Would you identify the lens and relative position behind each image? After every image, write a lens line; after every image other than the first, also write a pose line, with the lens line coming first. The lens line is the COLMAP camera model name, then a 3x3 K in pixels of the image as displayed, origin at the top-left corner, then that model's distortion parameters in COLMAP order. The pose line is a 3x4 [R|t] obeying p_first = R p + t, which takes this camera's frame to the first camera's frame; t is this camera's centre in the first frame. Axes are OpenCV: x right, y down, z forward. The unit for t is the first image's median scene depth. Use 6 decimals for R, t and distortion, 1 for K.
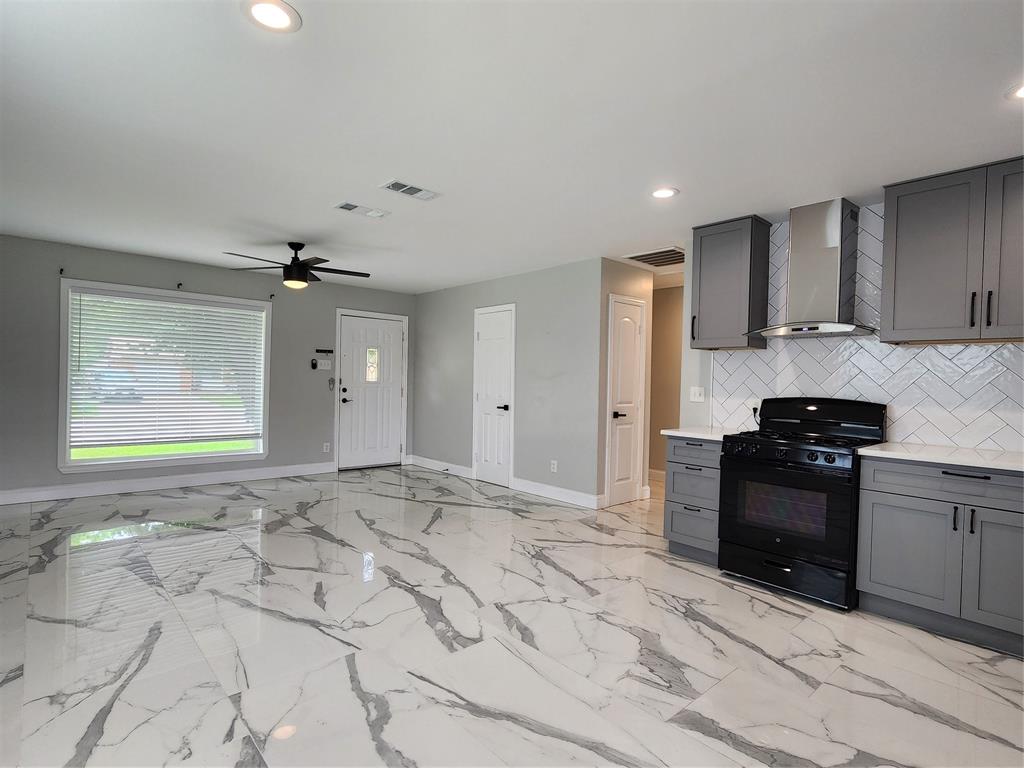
lens RADIAL K [[530.2, 0, 516.3], [0, 530.2, 386.2], [0, 0, 1]] dist [-0.001092, -0.000507]
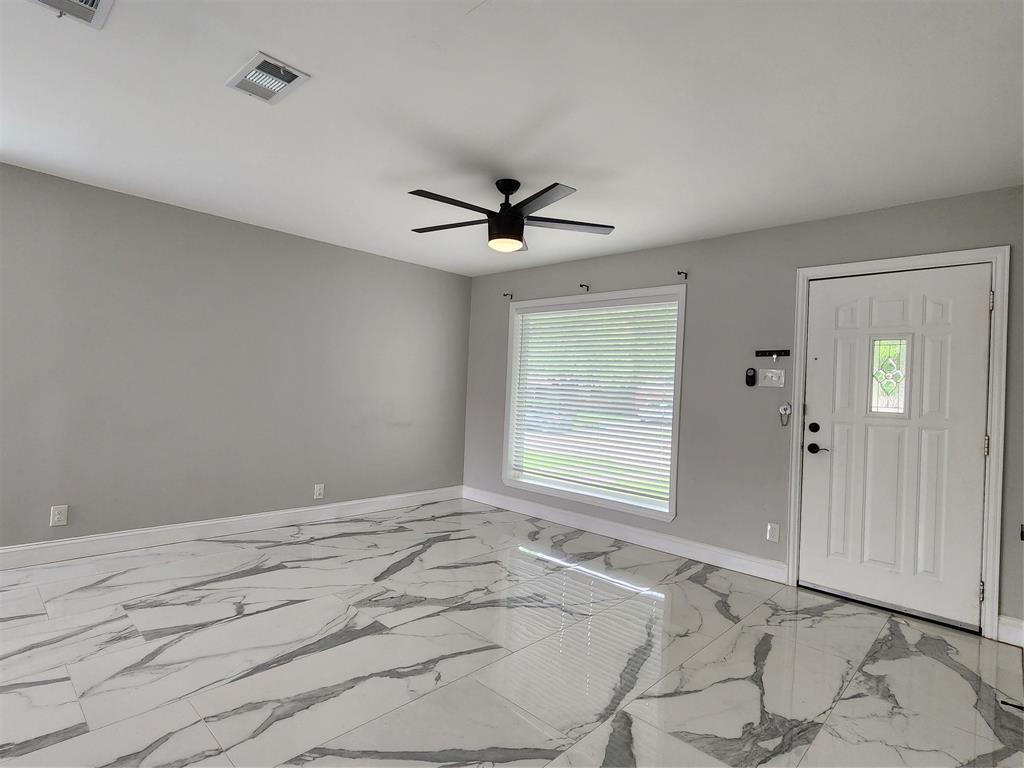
lens RADIAL K [[530.2, 0, 516.3], [0, 530.2, 386.2], [0, 0, 1]] dist [-0.001092, -0.000507]
pose [[0.078453, -0.024227, -0.996623, 0.249776], [-0.052024, 0.998243, -0.028362, -0.004366], [0.995559, 0.054074, 0.077054, 1.091886]]
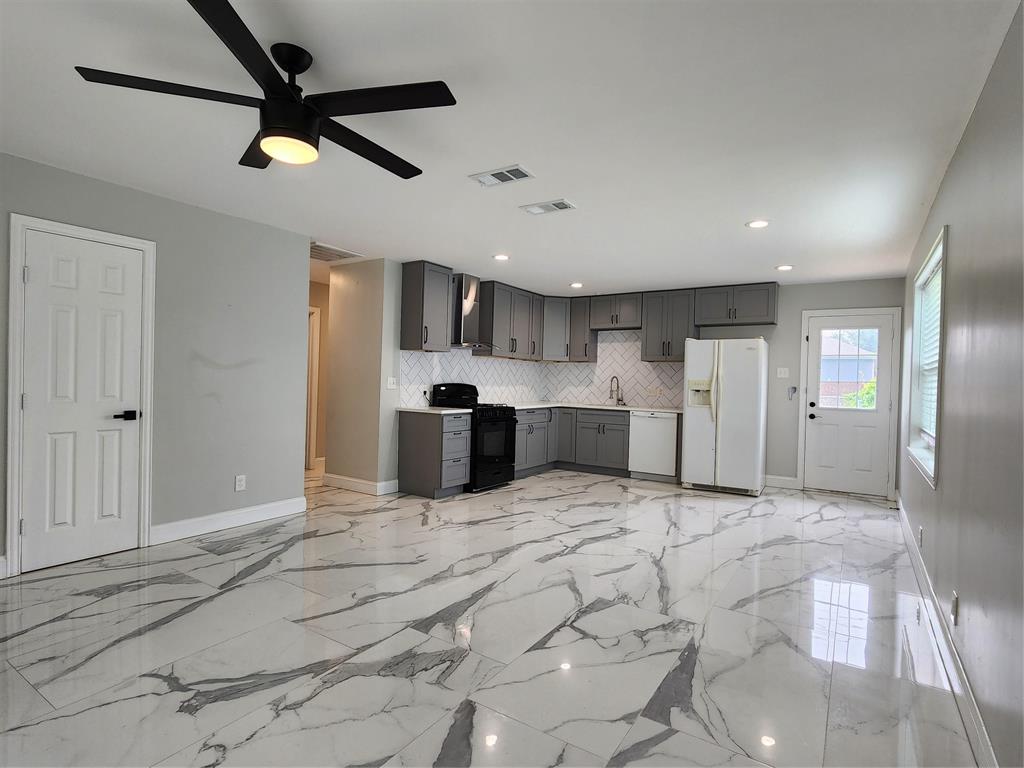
lens RADIAL K [[530.2, 0, 516.3], [0, 530.2, 386.2], [0, 0, 1]] dist [-0.001092, -0.000507]
pose [[-0.257046, -0.041124, 0.965524, -0.977689], [-0.020738, 0.999099, 0.037033, -0.031063], [-0.966177, -0.010504, -0.257667, 1.047603]]
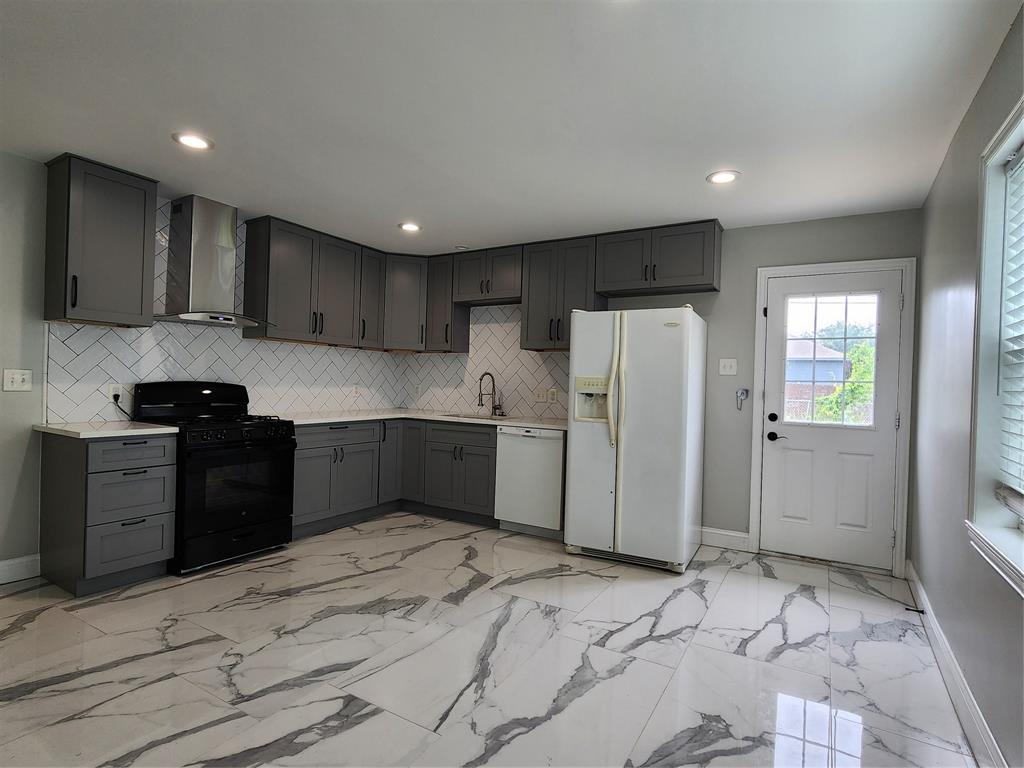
lens RADIAL K [[530.2, 0, 516.3], [0, 530.2, 386.2], [0, 0, 1]] dist [-0.001092, -0.000507]
pose [[-0.298279, -0.039044, 0.953680, -0.523914], [-0.025170, 0.999137, 0.033033, -0.016543], [-0.954147, -0.014151, -0.299005, 0.586276]]
